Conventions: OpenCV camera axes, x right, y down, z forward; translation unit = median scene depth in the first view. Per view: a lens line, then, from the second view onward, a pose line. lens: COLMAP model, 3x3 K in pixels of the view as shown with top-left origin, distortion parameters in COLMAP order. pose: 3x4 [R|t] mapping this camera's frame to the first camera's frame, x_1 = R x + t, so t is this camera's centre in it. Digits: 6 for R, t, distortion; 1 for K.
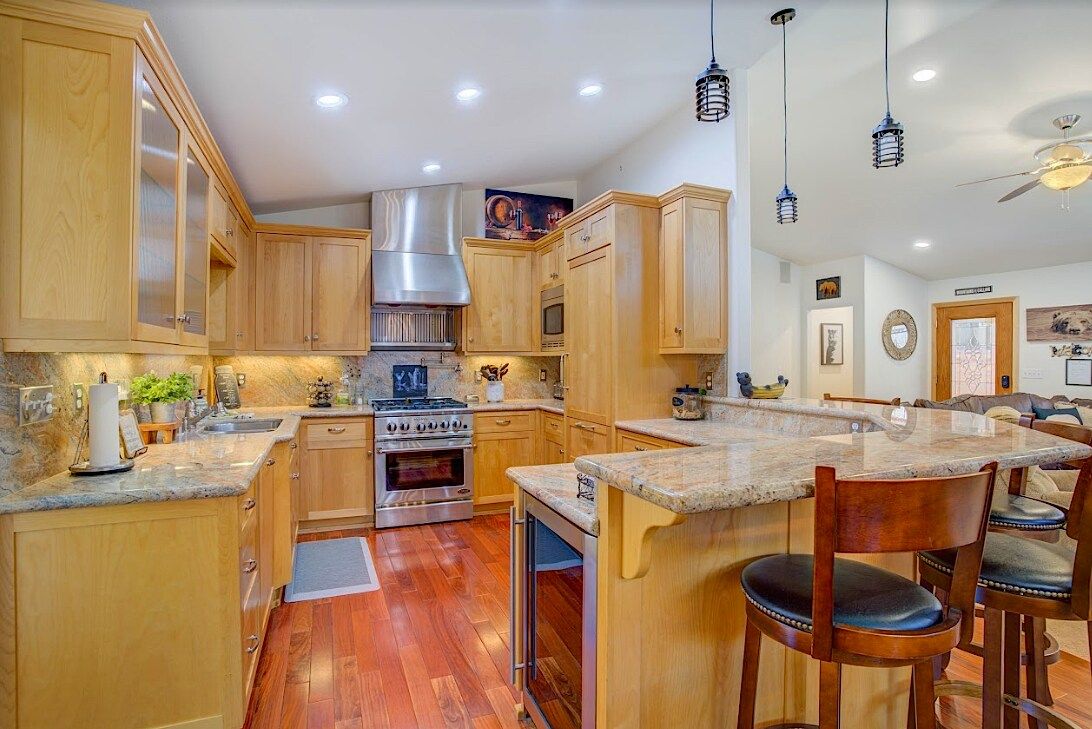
lens RADIAL K [[545.9, 0, 540.9], [0, 545.9, 360.7], [0, 0, 1]] dist [-0.081324, 0.036823]
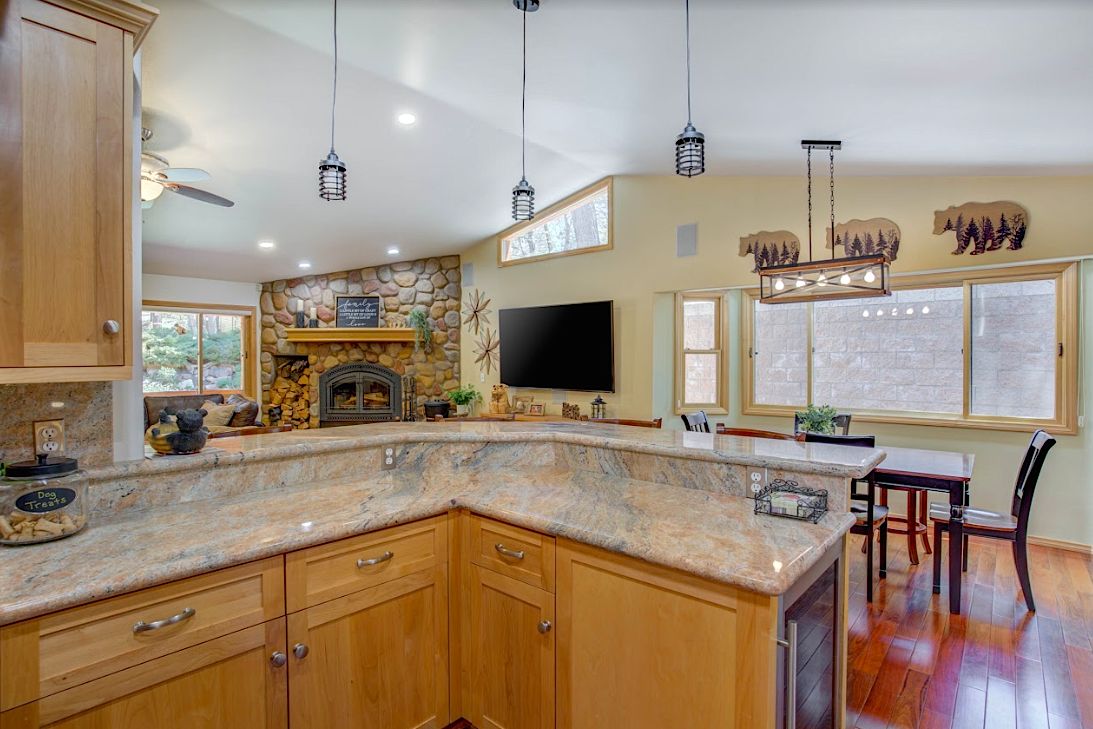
lens RADIAL K [[546.4, 0, 541.4], [0, 546.4, 360.7], [0, 0, 1]] dist [-0.081324, 0.036823]
pose [[-0.448387, -0.005977, 0.893820, -0.204187], [0.004339, 0.999951, 0.008863, -0.023534], [-0.893829, 0.007852, -0.448339, 0.655640]]
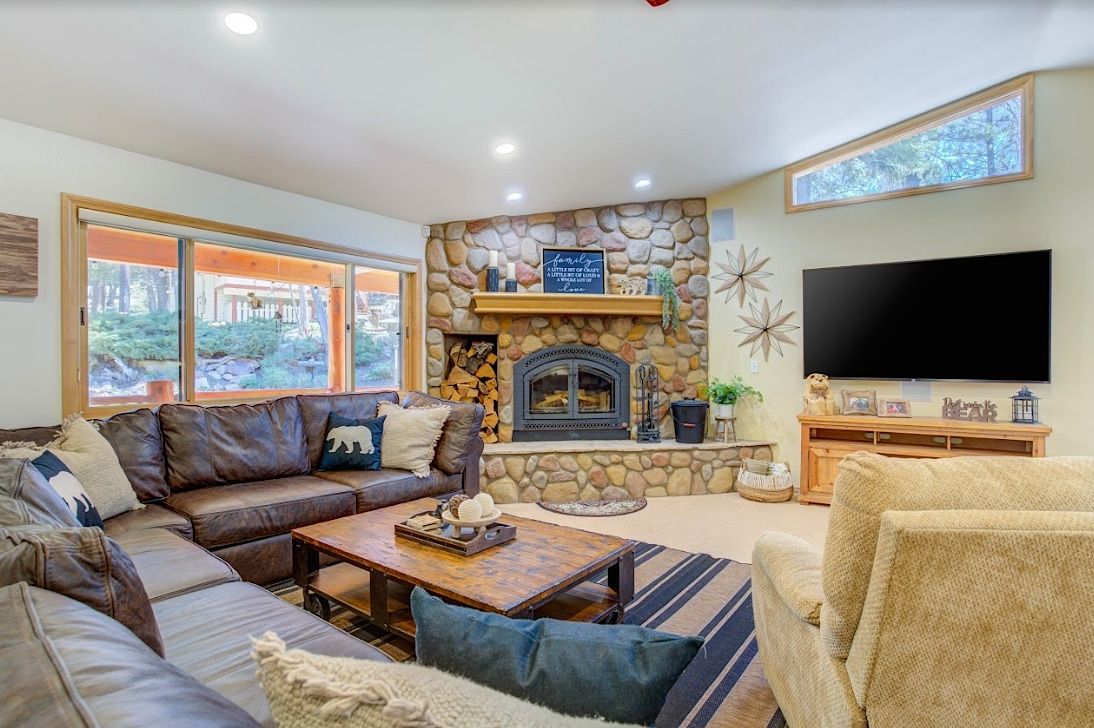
lens RADIAL K [[546.9, 0, 541.9], [0, 546.9, 360.2], [0, 0, 1]] dist [-0.081324, 0.036823]
pose [[-0.539369, -0.000990, 0.842069, 0.582673], [0.001630, 0.999996, 0.002220, 0.023151], [-0.842068, 0.002571, -0.539365, 1.085957]]
